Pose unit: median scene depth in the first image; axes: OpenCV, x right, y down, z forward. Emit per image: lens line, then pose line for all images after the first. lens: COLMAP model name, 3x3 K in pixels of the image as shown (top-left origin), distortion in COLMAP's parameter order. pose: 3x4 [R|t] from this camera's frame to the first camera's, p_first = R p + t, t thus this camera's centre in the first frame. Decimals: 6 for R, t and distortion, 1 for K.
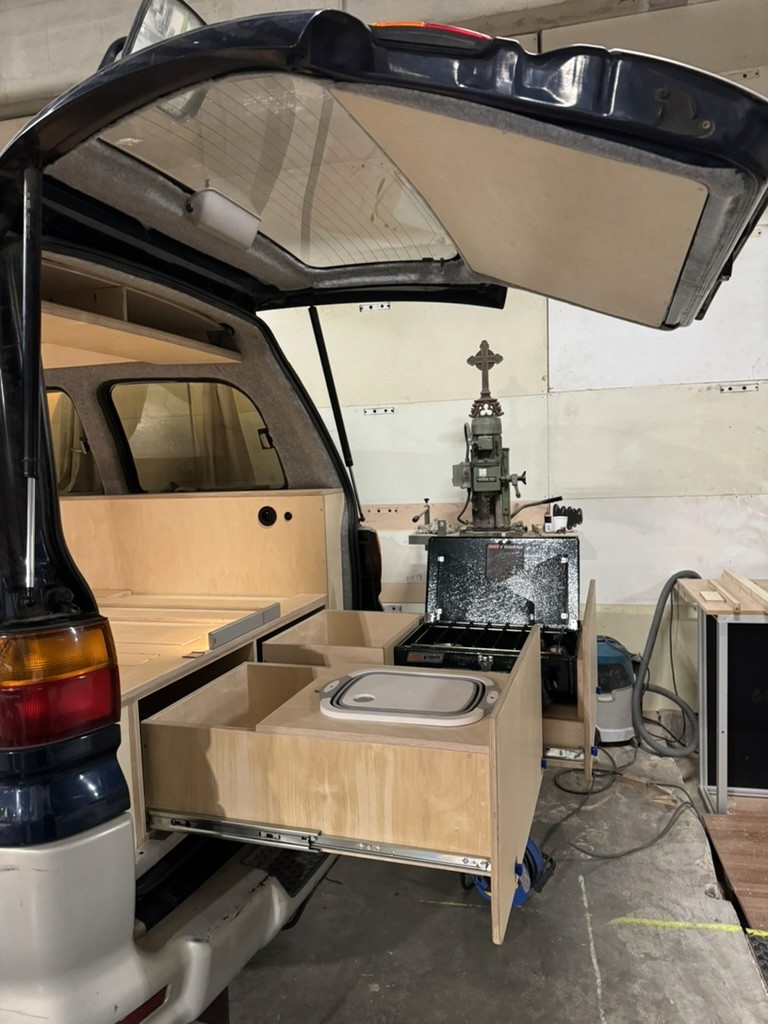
lens RADIAL K [[721.2, 0, 386.8], [0, 721.2, 515.8], [0, 0, 1]] dist [0.029761, -0.031896]
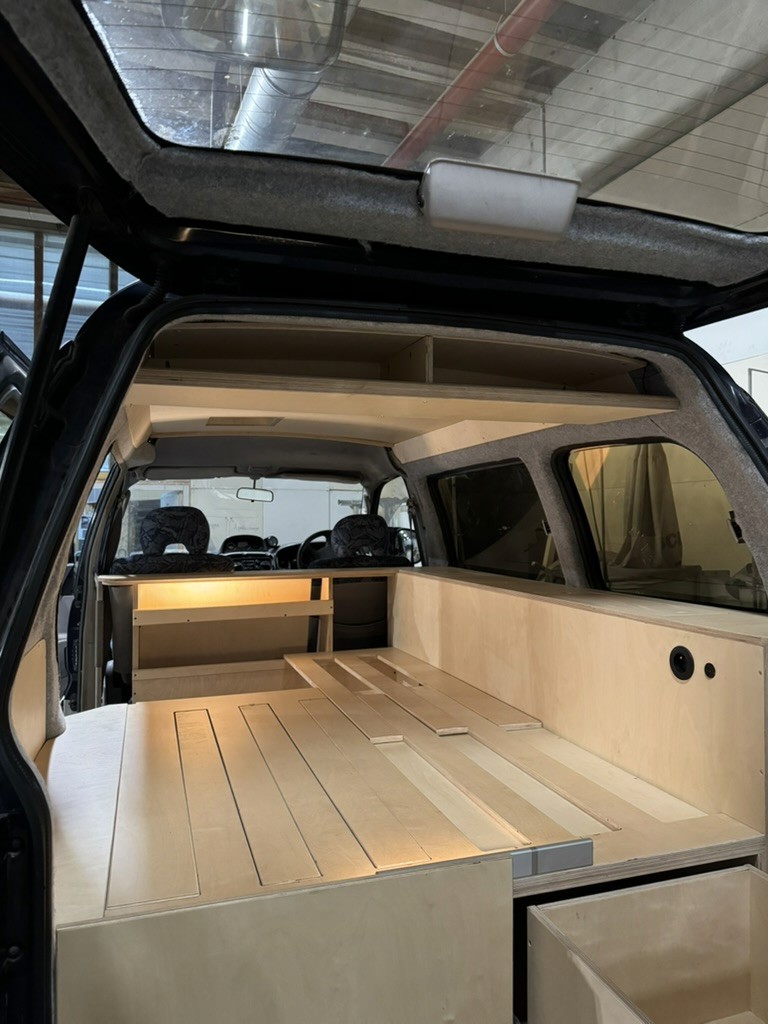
lens RADIAL K [[721.2, 0, 384.8], [0, 721.2, 510.3], [0, 0, 1]] dist [0.029761, -0.031896]
pose [[0.600748, 0.009947, -0.799377, 0.168448], [-0.067656, 0.996968, -0.038438, -0.086878], [0.796571, 0.077174, 0.599599, 0.437656]]
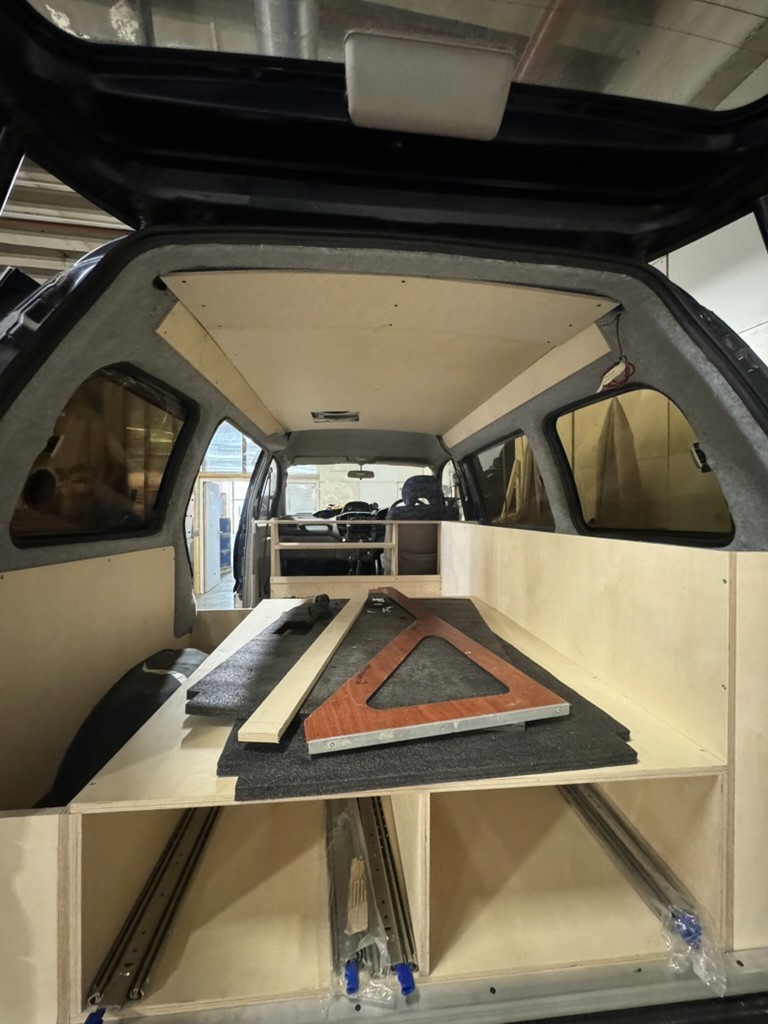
lens RADIAL K [[406.6, 0, 382.5], [0, 406.6, 517.0], [0, 0, 1]] dist [-0.003154, -0.000003]
pose [[0.398643, 0.039310, -0.916264, 0.068872], [-0.080754, 0.996705, 0.007627, -0.033905], [0.913544, 0.070951, 0.400503, 0.663708]]
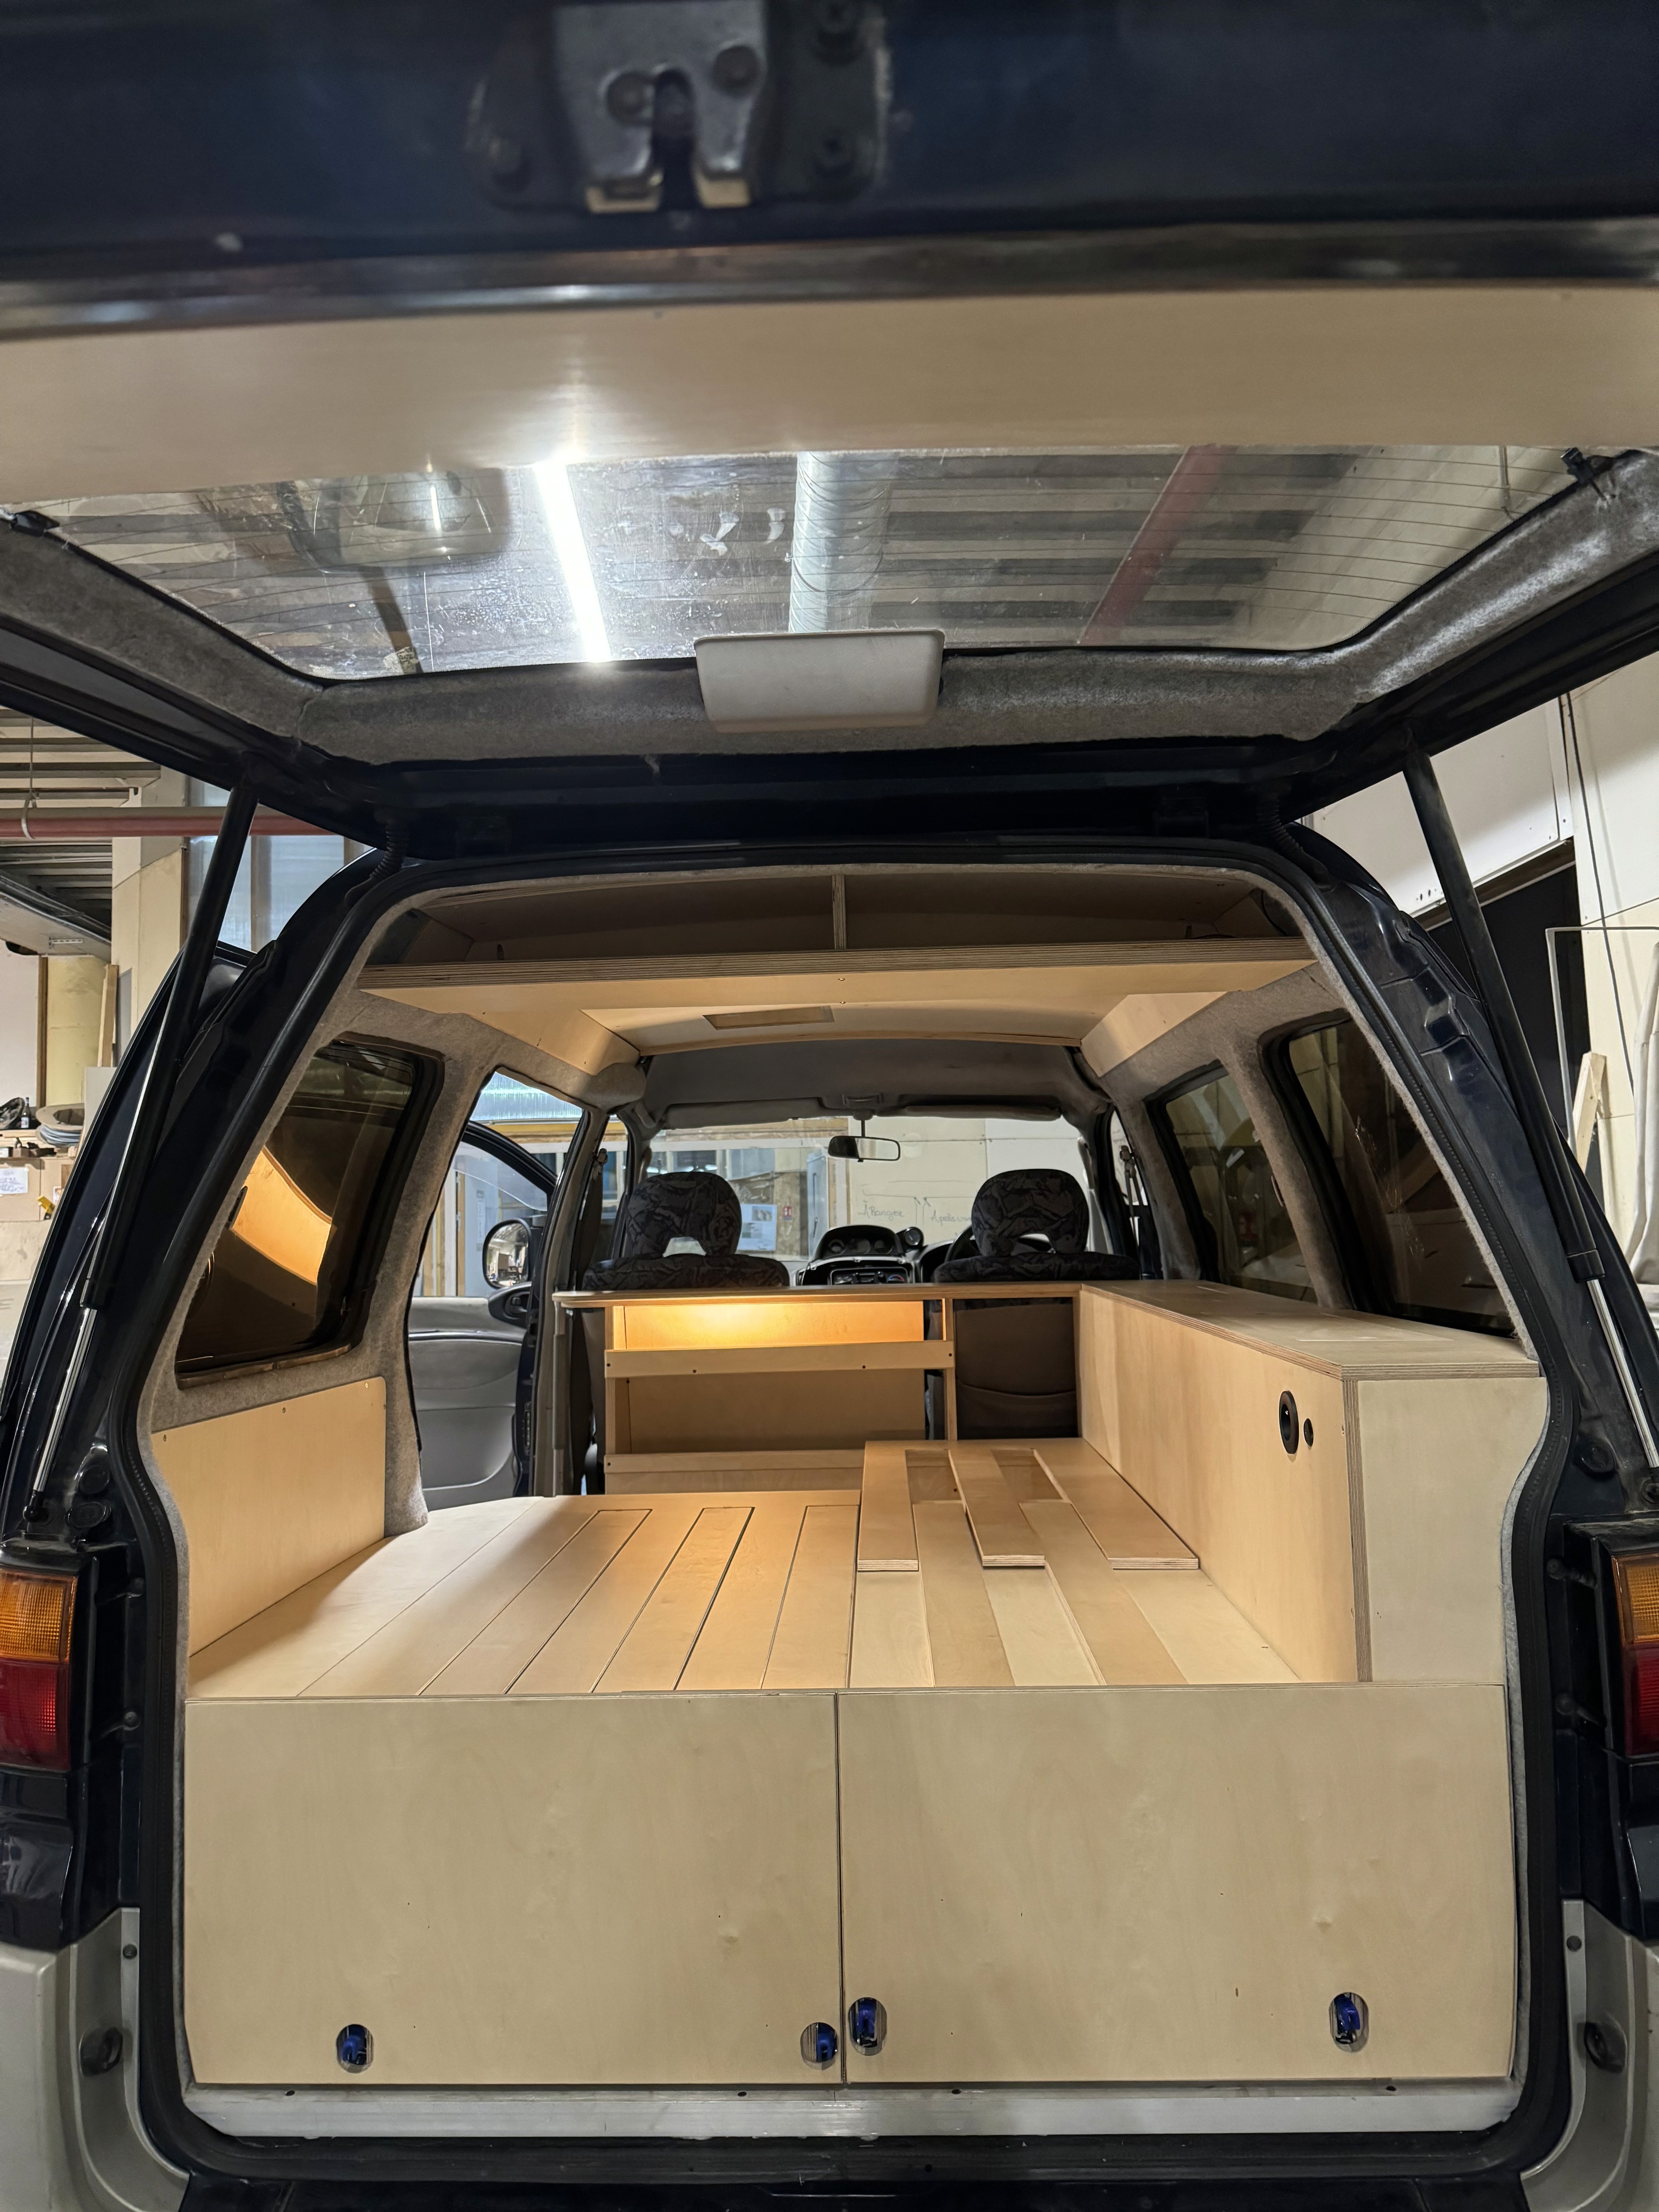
lens RADIAL K [[1557.8, 0, 844.8], [0, 1557.8, 1100.3], [0, 0, 1]] dist [0.029761, -0.031896]
pose [[0.291893, -0.054768, -0.954882, 0.469748], [-0.053096, 0.995892, -0.073351, -0.083234], [0.954976, 0.072111, 0.287786, 0.601959]]
